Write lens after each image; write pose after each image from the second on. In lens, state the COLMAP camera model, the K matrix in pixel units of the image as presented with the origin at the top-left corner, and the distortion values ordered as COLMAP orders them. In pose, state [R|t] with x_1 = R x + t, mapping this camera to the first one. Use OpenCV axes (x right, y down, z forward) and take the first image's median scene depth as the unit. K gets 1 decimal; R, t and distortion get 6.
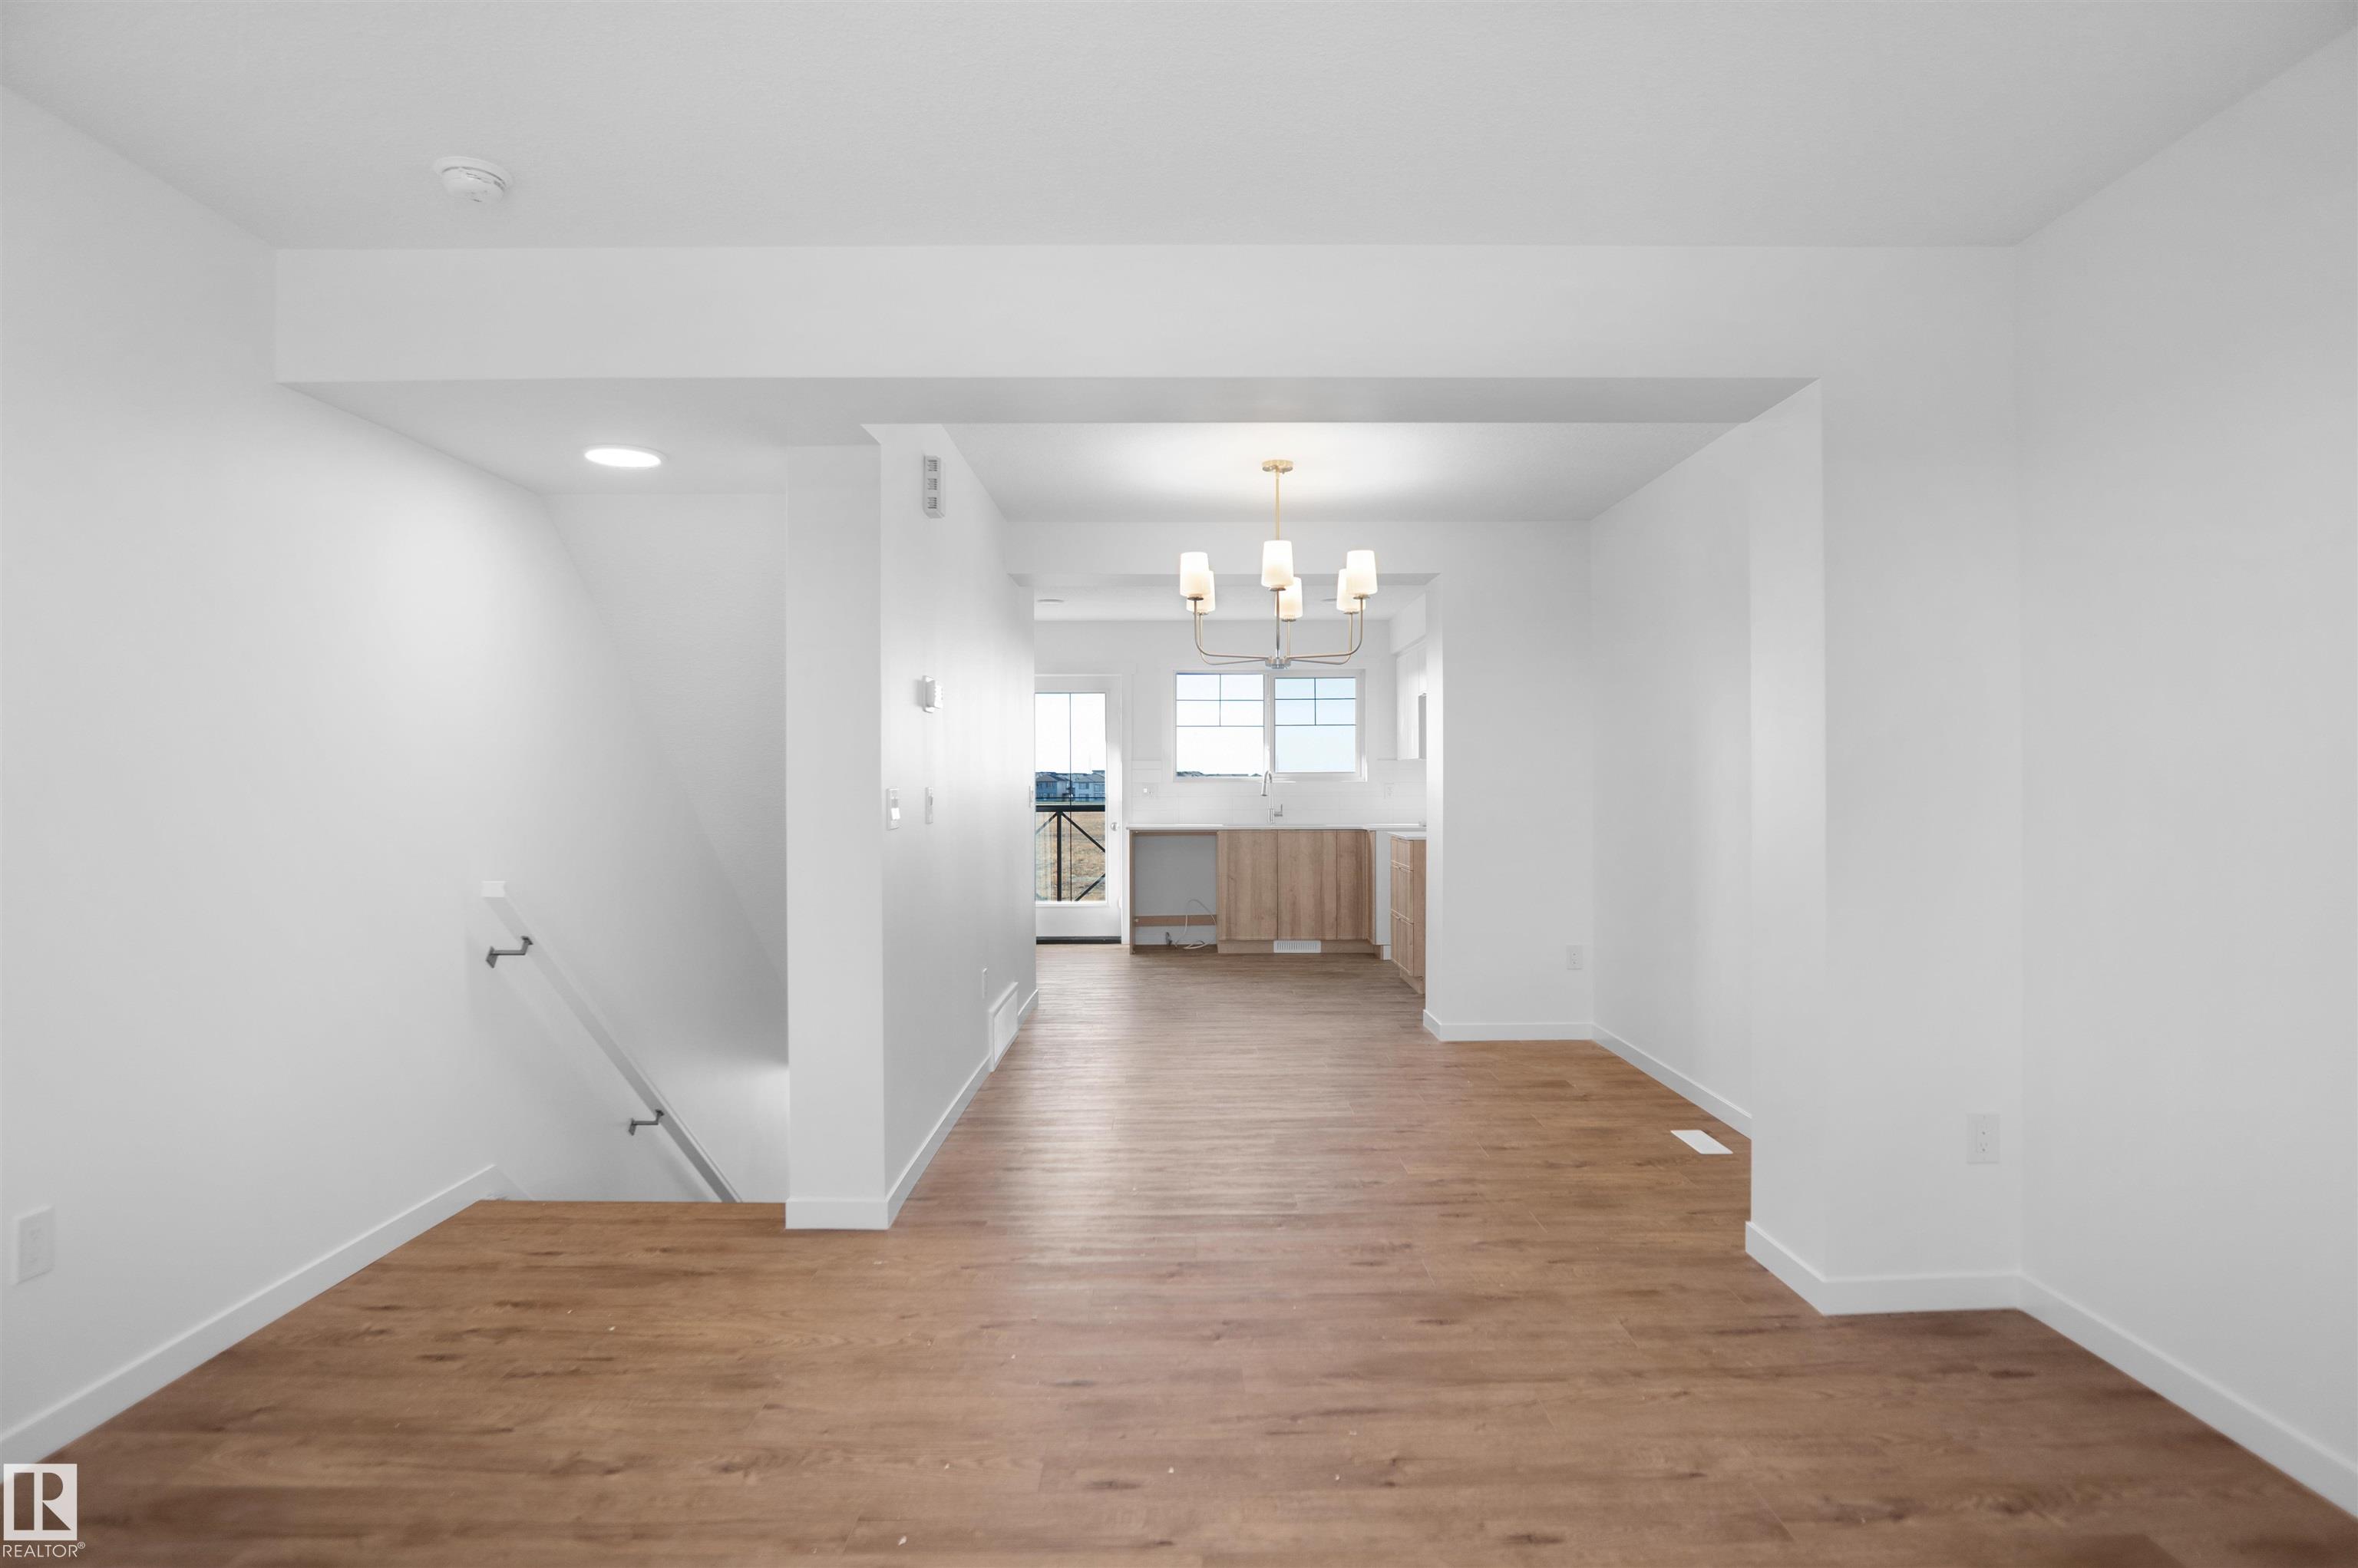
lens RADIAL K [[1299.6, 0, 1192.1], [0, 1299.6, 785.0], [0, 0, 1]] dist [-0.040616, 0.015172]
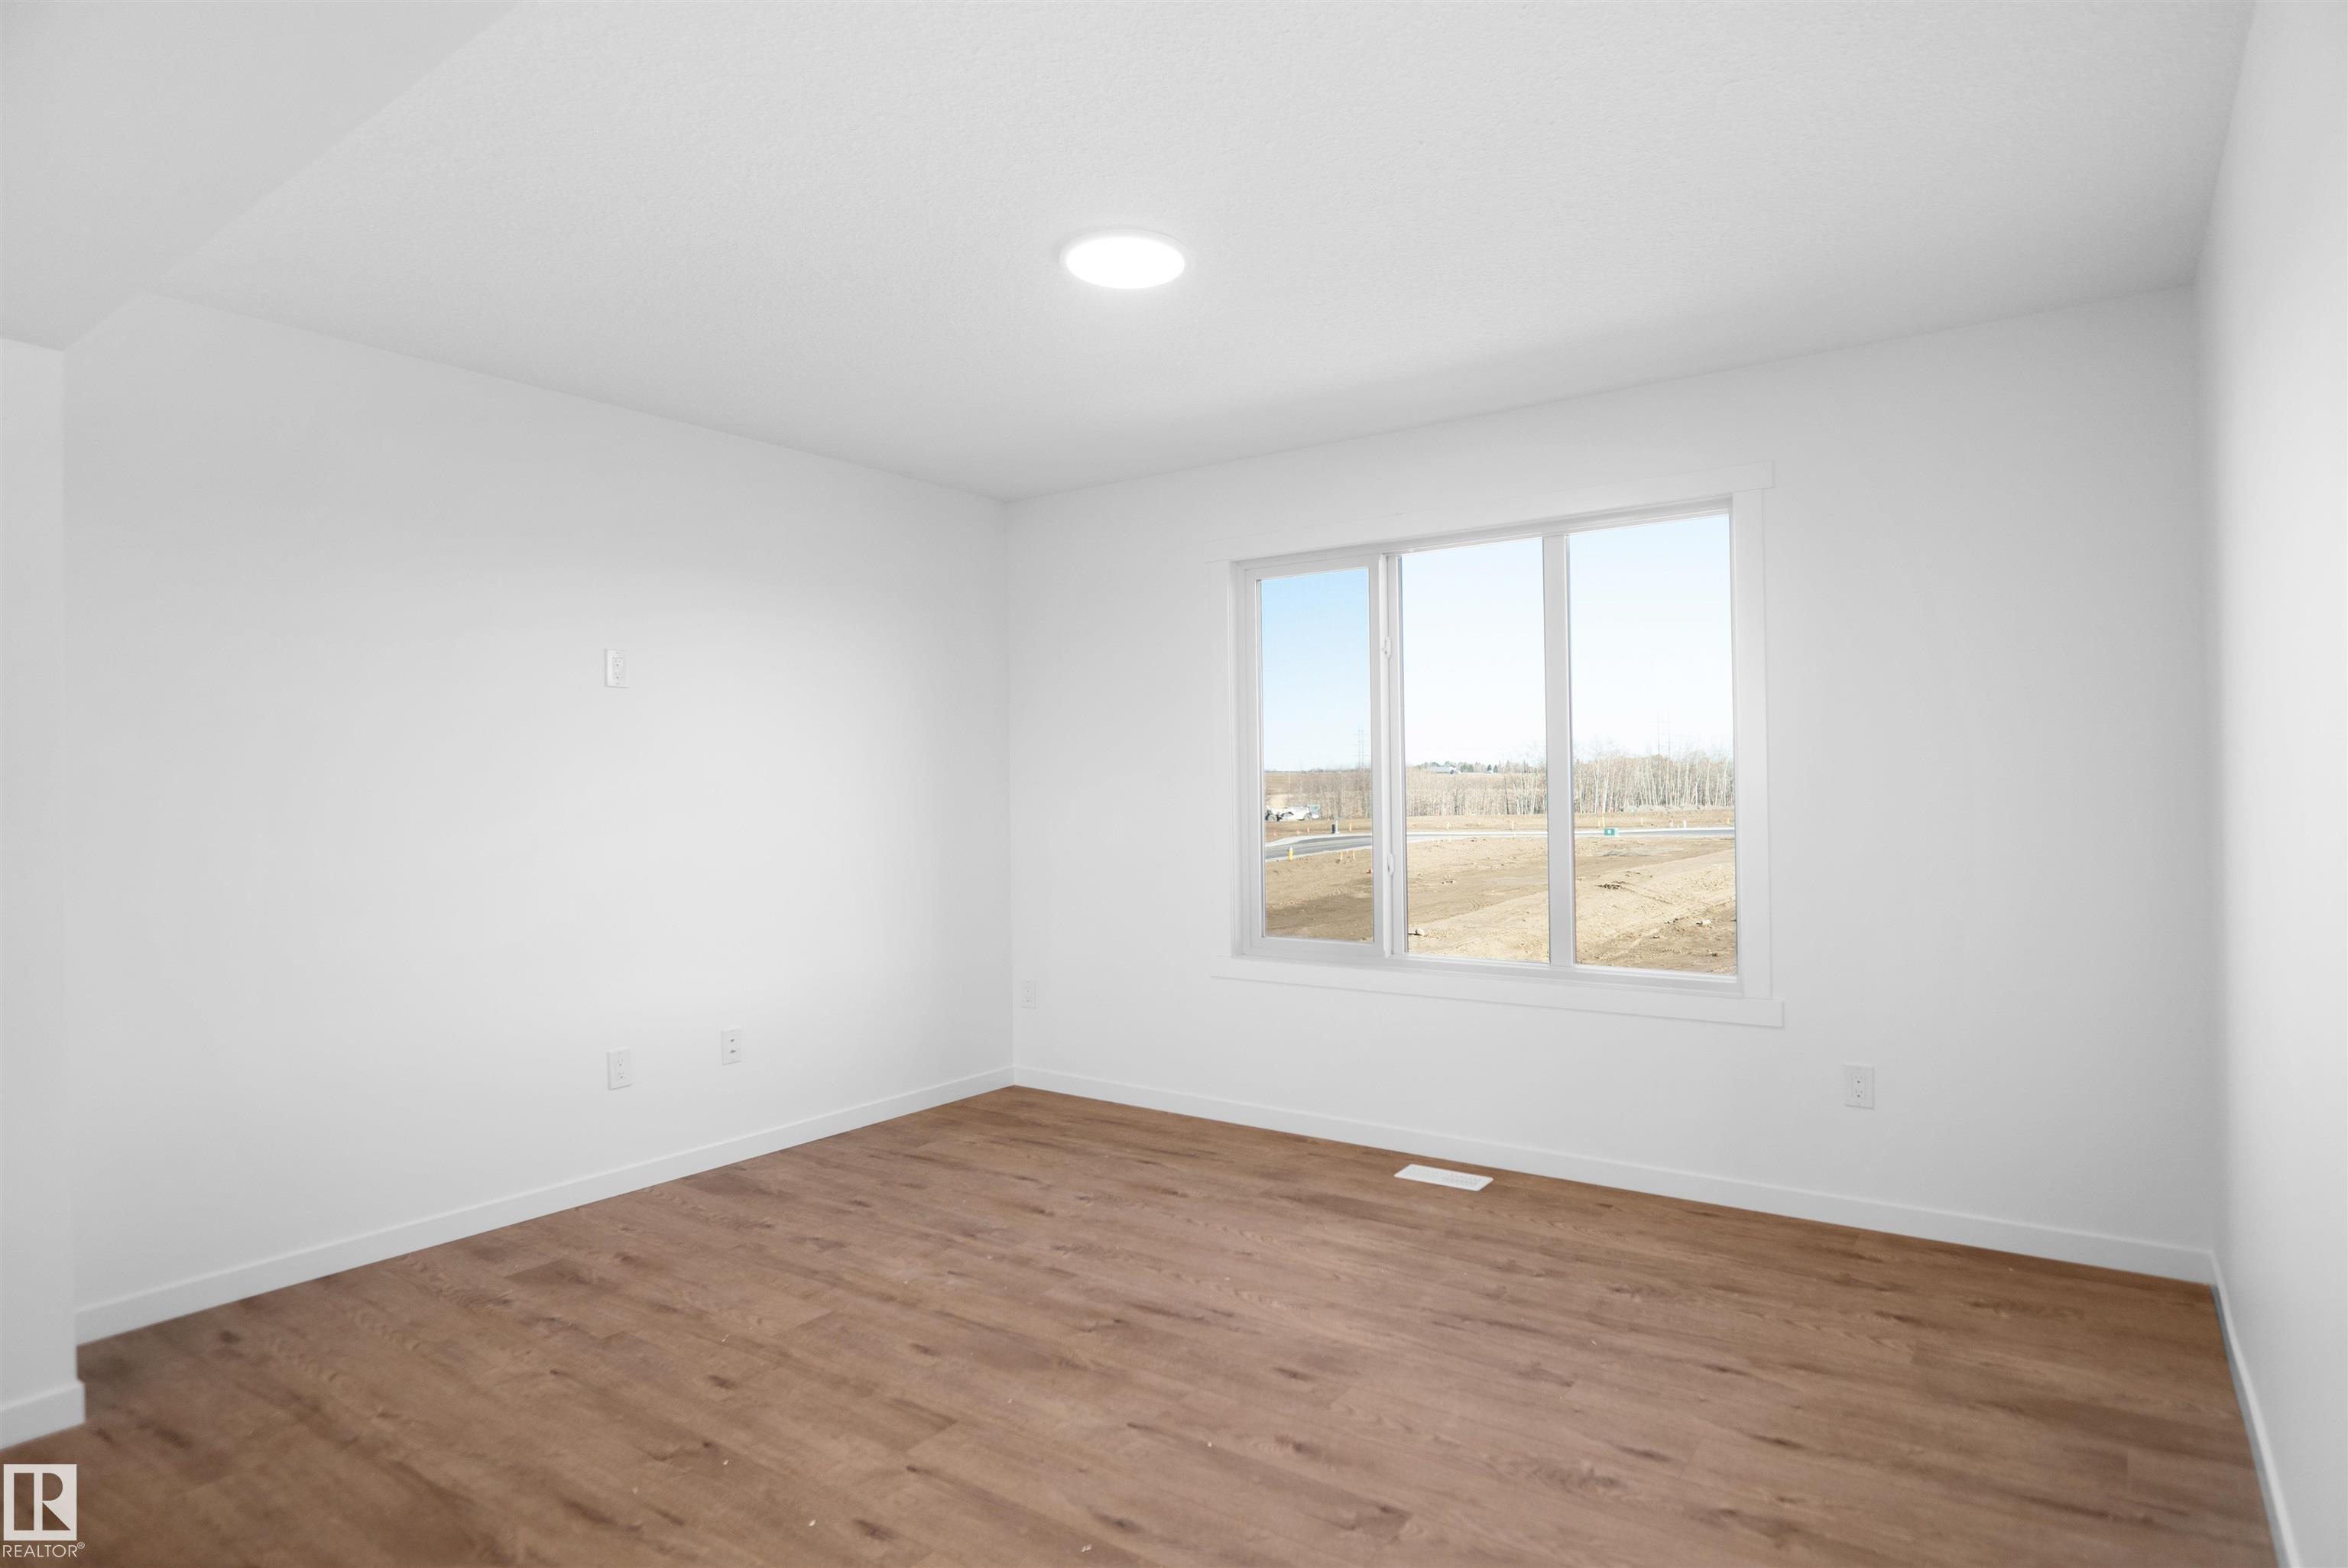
lens RADIAL K [[1269.1, 0, 1224.8], [0, 1269.1, 788.4], [0, 0, 1]] dist [-0.036105, 0.014771]
pose [[-0.824337, 0.011733, 0.565978, -0.550154], [0.014732, 0.999891, 0.000728, -0.007942], [-0.565908, 0.008937, -0.824420, 1.086651]]
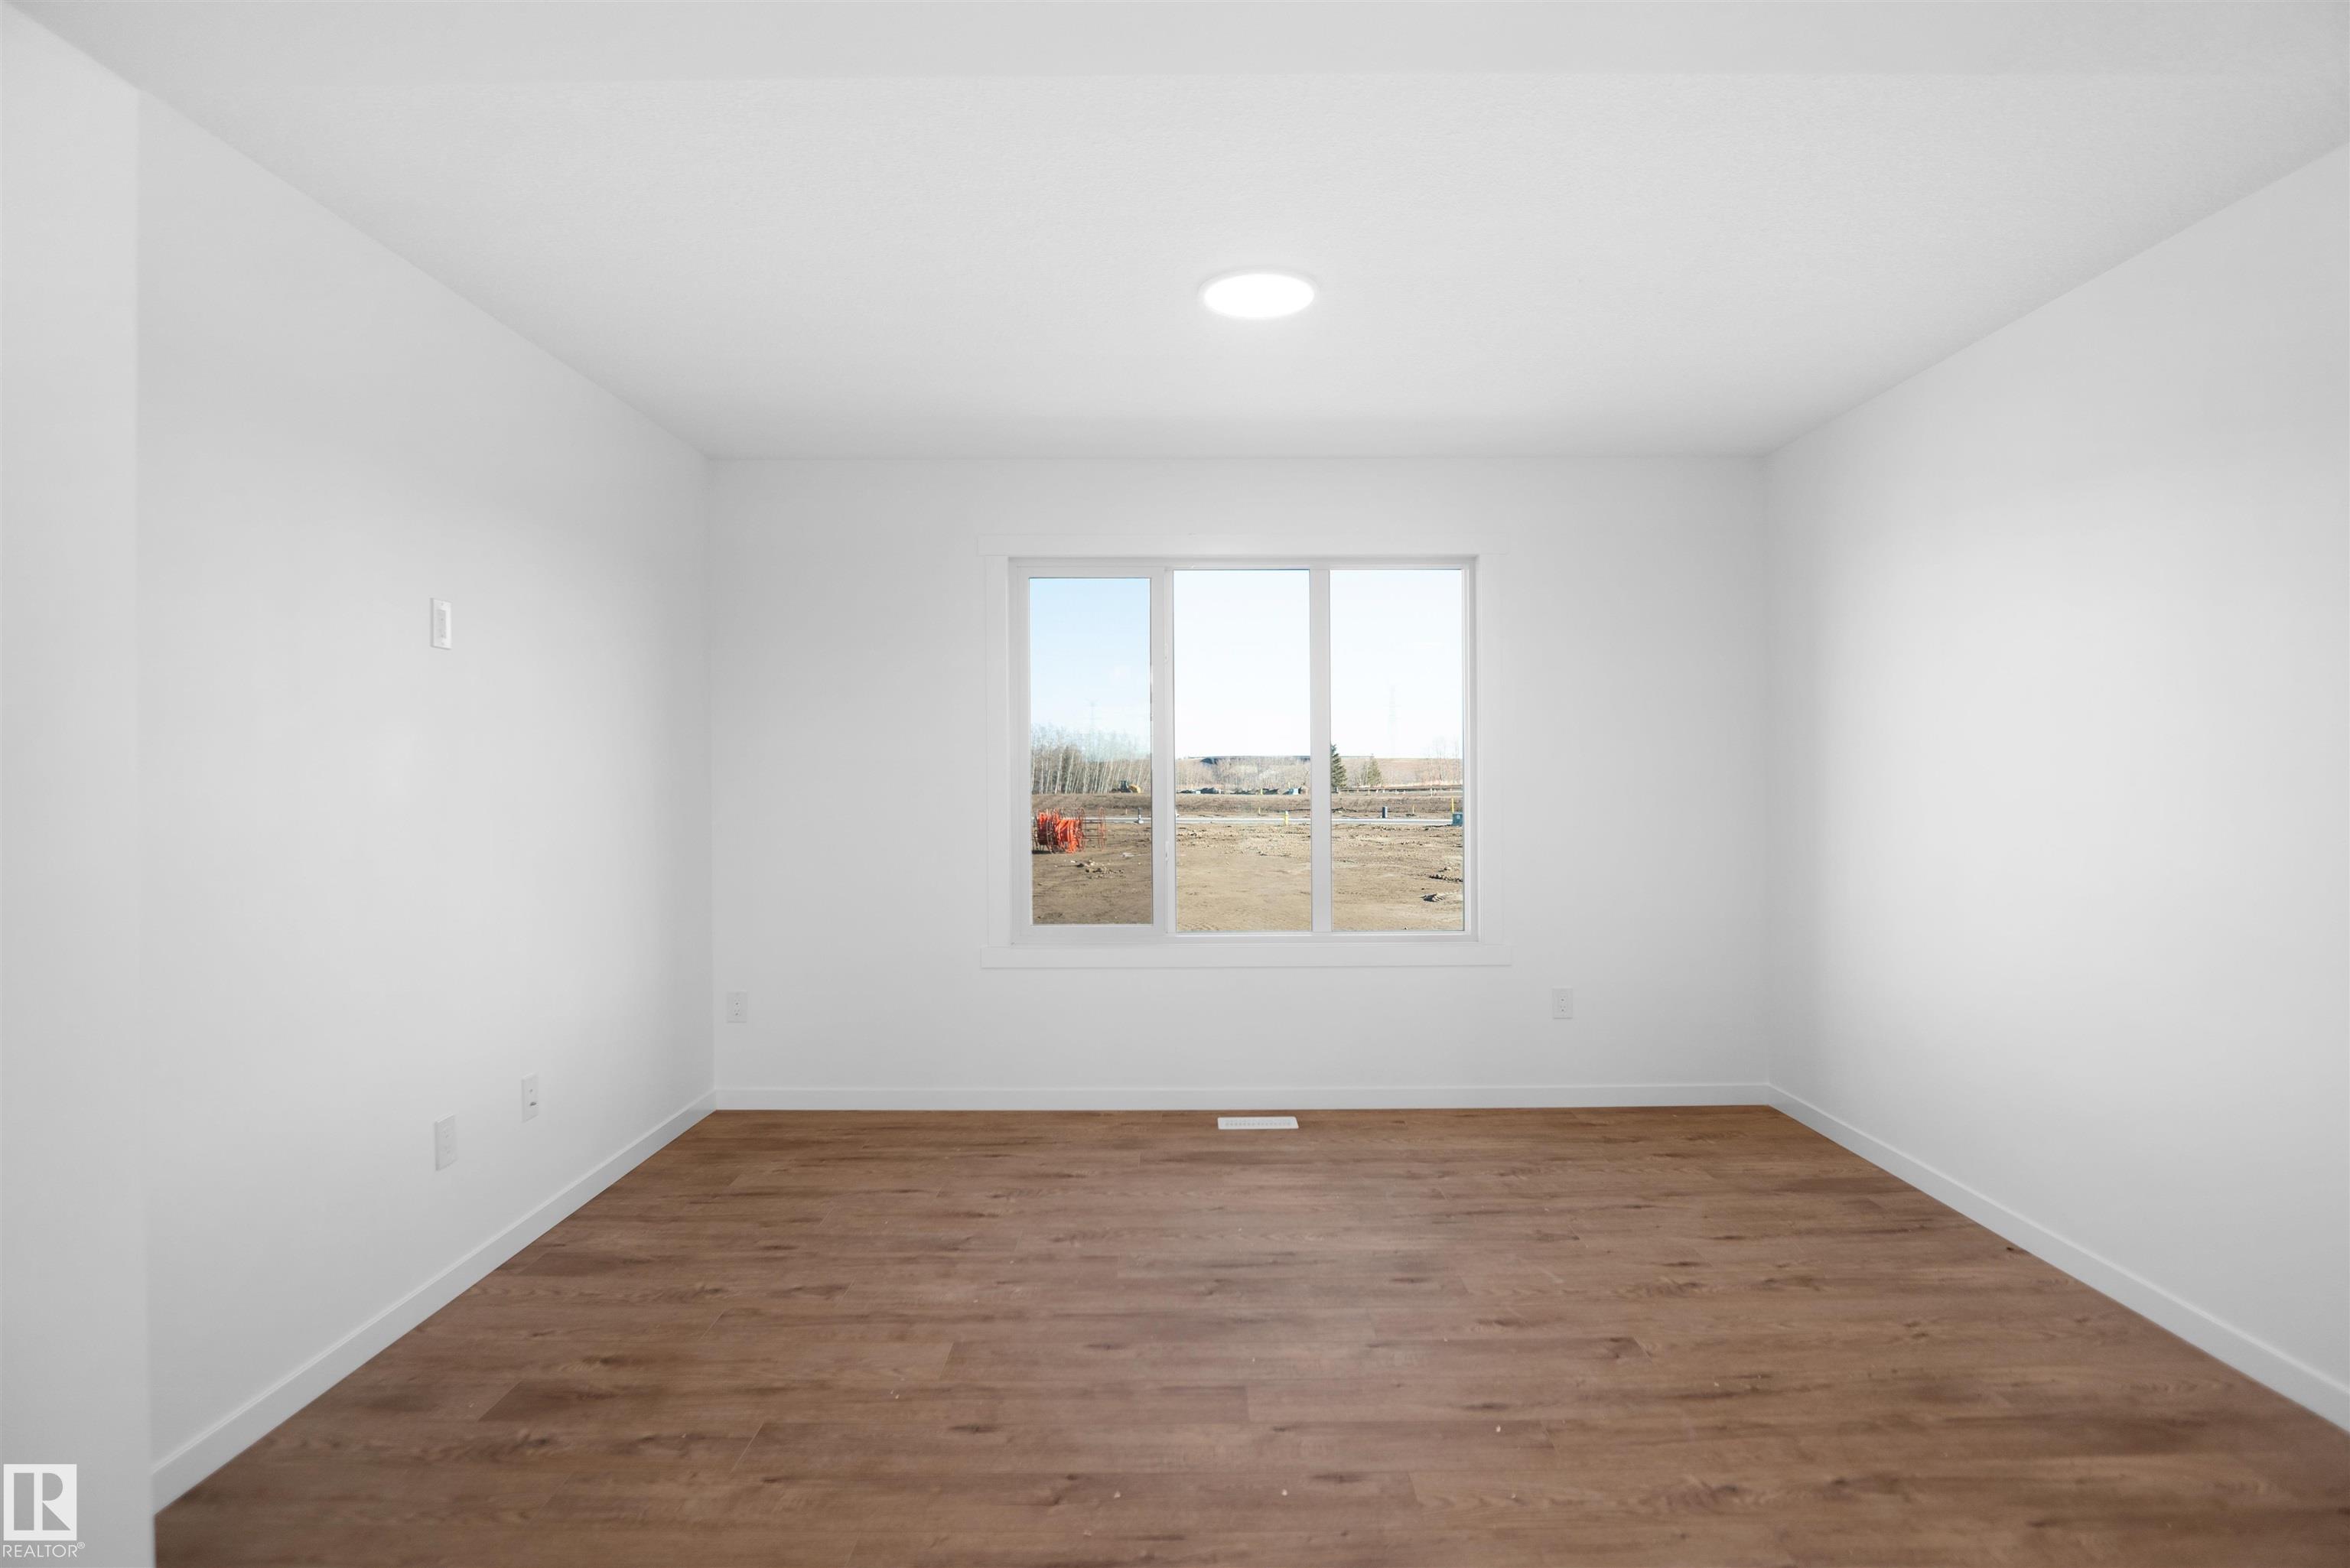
lens RADIAL K [[1246.5, 0, 1205.7], [0, 1246.5, 772.2], [0, 0, 1]] dist [-0.036985, 0.019695]
pose [[-0.999927, 0.007088, -0.009819, 0.034321], [0.007075, 0.999974, 0.001343, -0.018035], [0.009829, 0.001274, -0.999951, 1.333913]]
